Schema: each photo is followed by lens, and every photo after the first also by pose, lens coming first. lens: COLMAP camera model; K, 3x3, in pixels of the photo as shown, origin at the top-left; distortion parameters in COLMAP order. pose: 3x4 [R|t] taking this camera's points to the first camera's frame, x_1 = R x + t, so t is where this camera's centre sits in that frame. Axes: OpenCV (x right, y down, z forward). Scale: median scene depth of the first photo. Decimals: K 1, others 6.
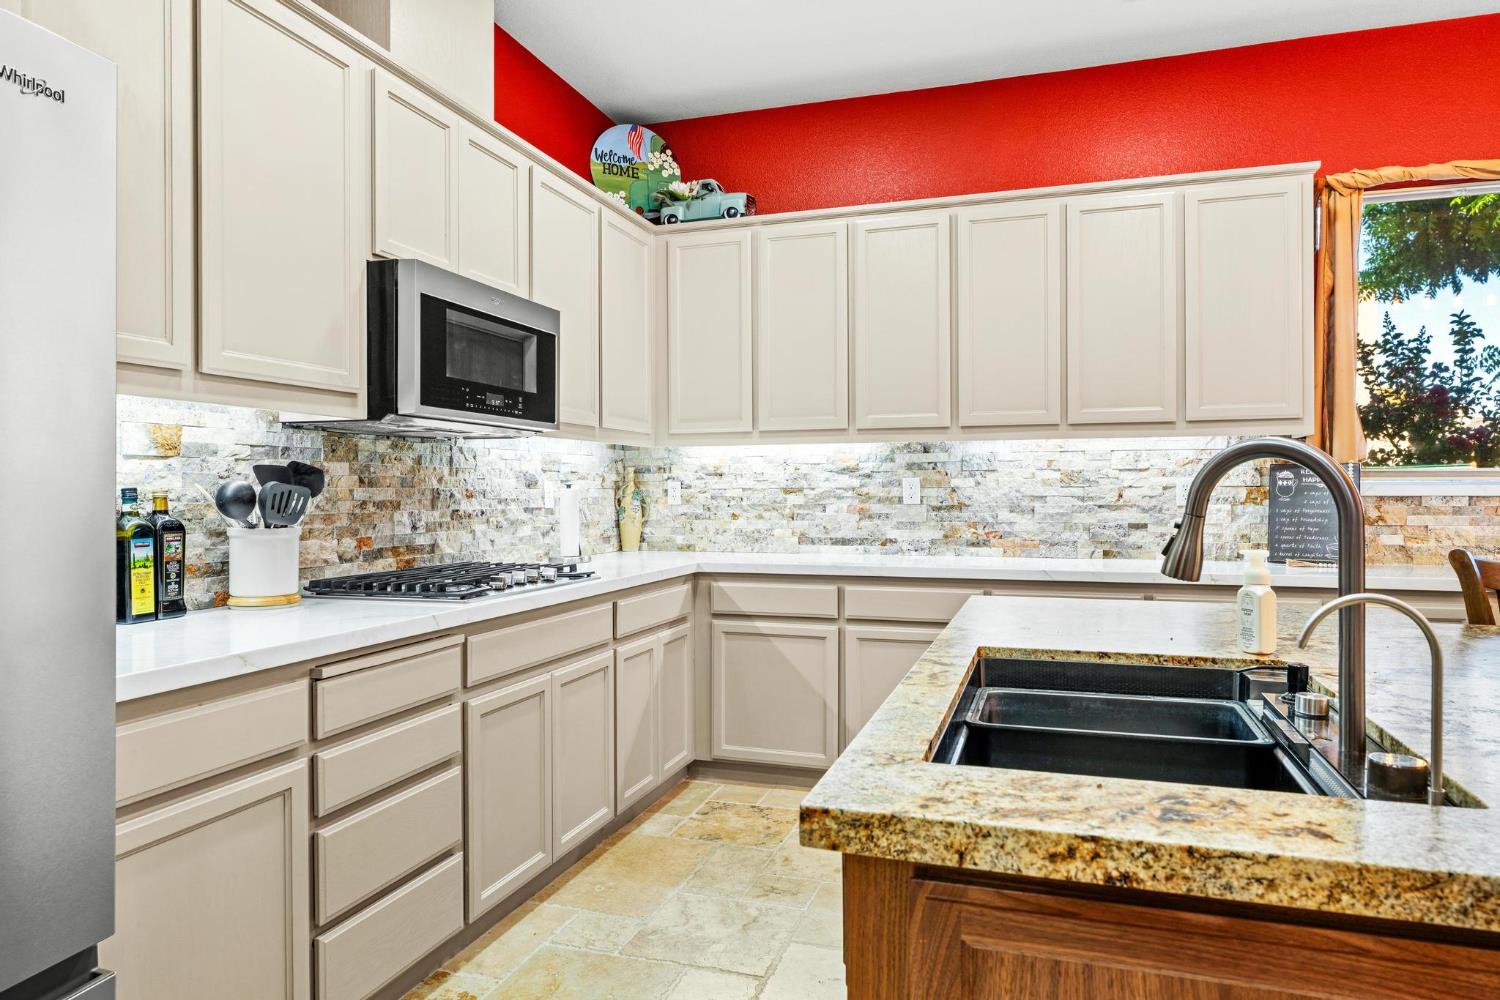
lens RADIAL K [[924.1, 0, 748.1], [0, 924.1, 493.9], [0, 0, 1]] dist [-0.009191, 0.003436]
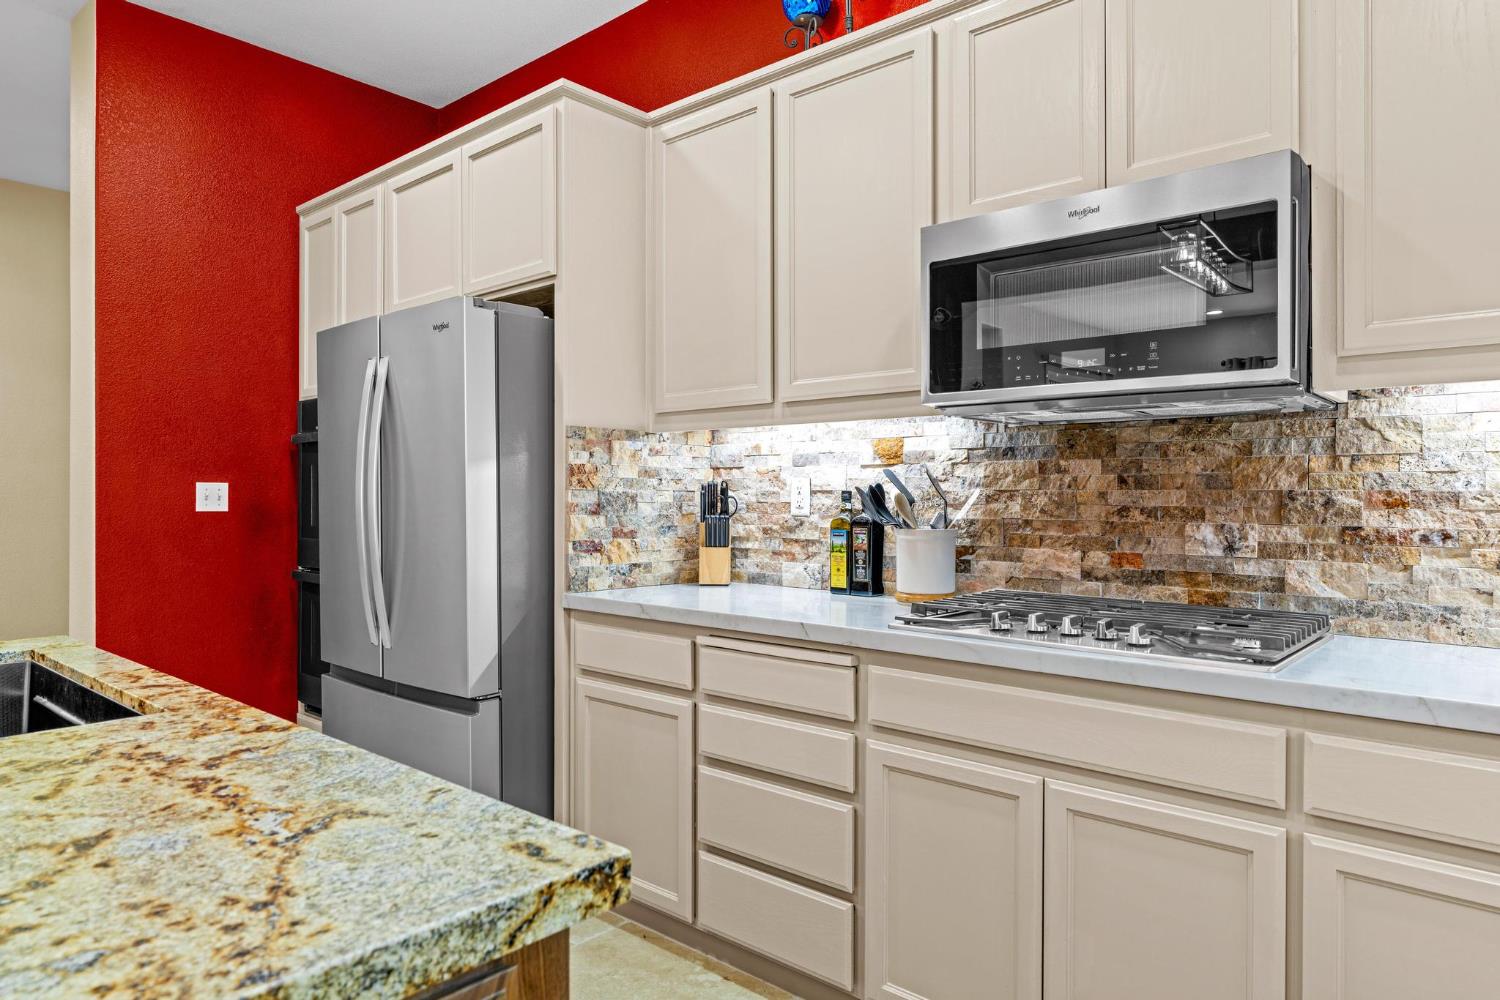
lens RADIAL K [[924.1, 0, 742.6], [0, 924.1, 496.5], [0, 0, 1]] dist [-0.009191, 0.003436]
pose [[-0.395347, 0.005758, -0.918514, 0.368126], [-0.003608, 0.999963, 0.007821, -0.005110], [0.918525, 0.006407, -0.395312, 0.860979]]
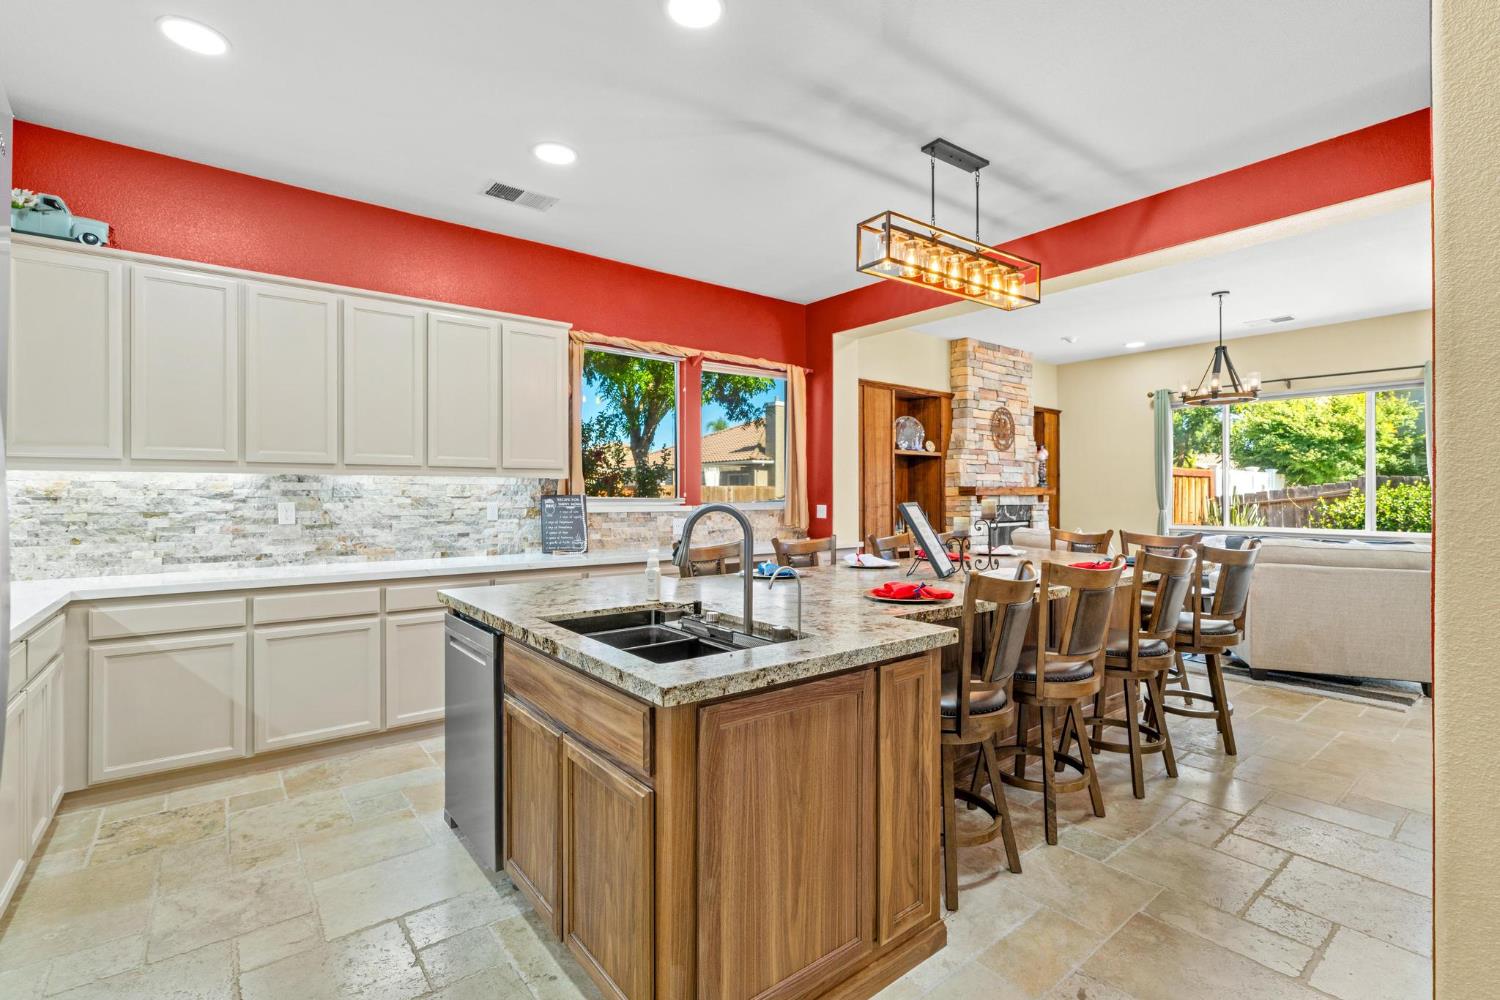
lens RADIAL K [[684.6, 0, 750.4], [0, 684.6, 498.1], [0, 0, 1]] dist [-0.009242, 0.003192]
pose [[0.551417, 0.001974, 0.834227, -0.278647], [0.002240, 0.999990, -0.003847, -0.021775], [-0.834227, 0.003990, 0.551407, -0.005645]]
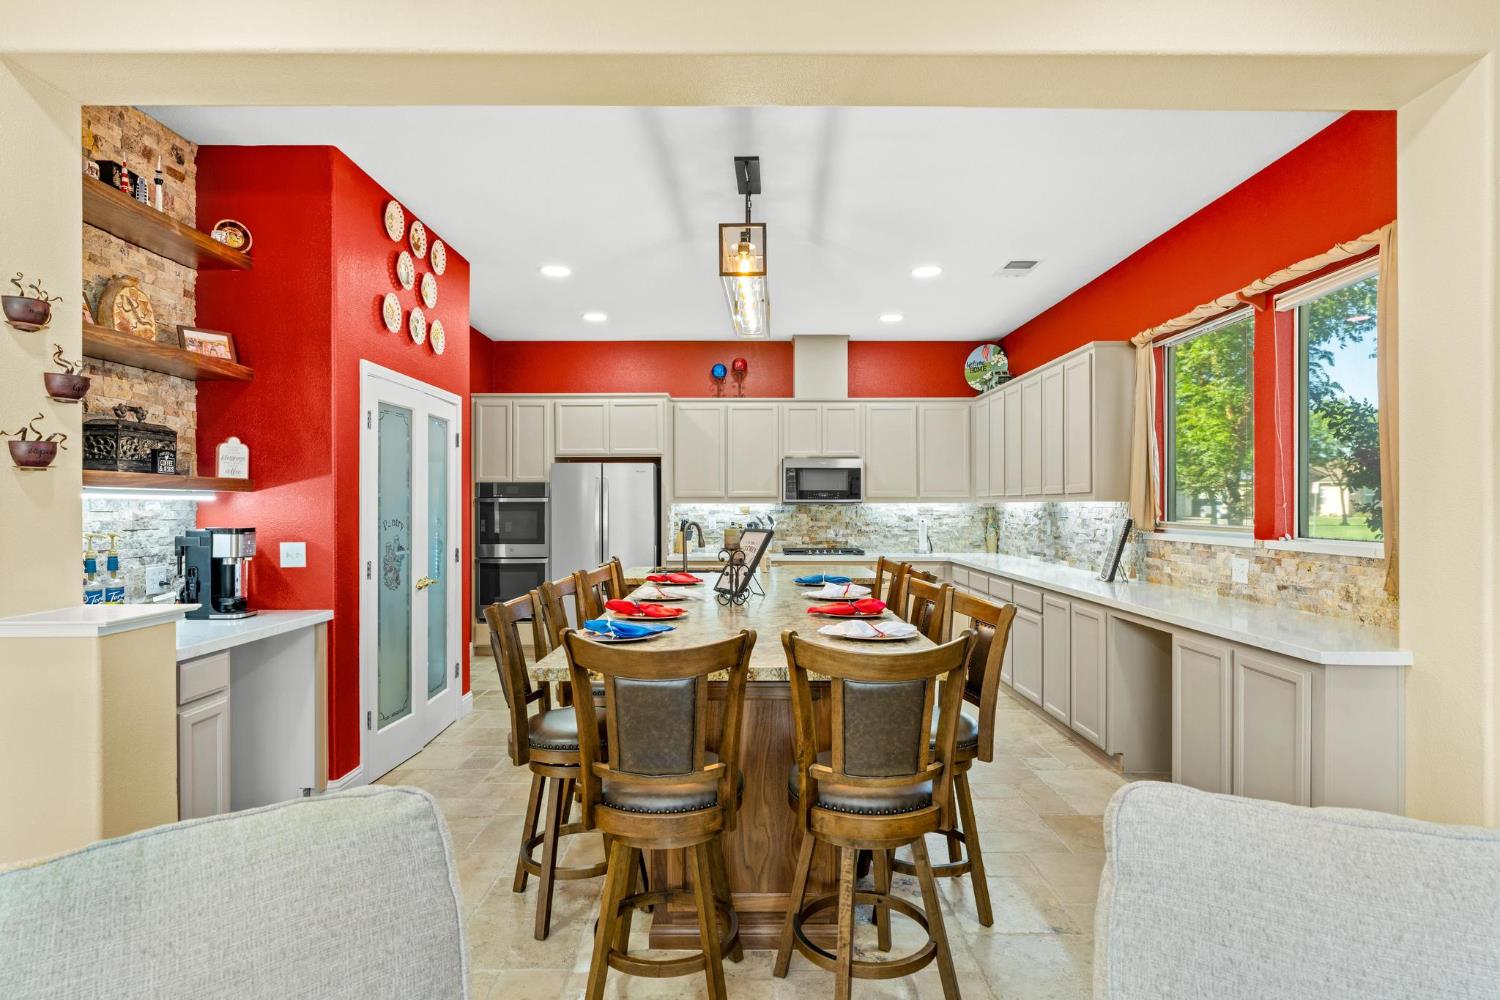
lens RADIAL K [[783.7, 0, 748.4], [0, 783.7, 508.4], [0, 0, 1]] dist [-0.015199, 0.000445]
pose [[0.308811, 0.006824, -0.951099, 1.795404], [-0.004789, 0.999973, 0.005619, -0.057425], [0.951111, 0.002820, 0.308836, -0.048063]]
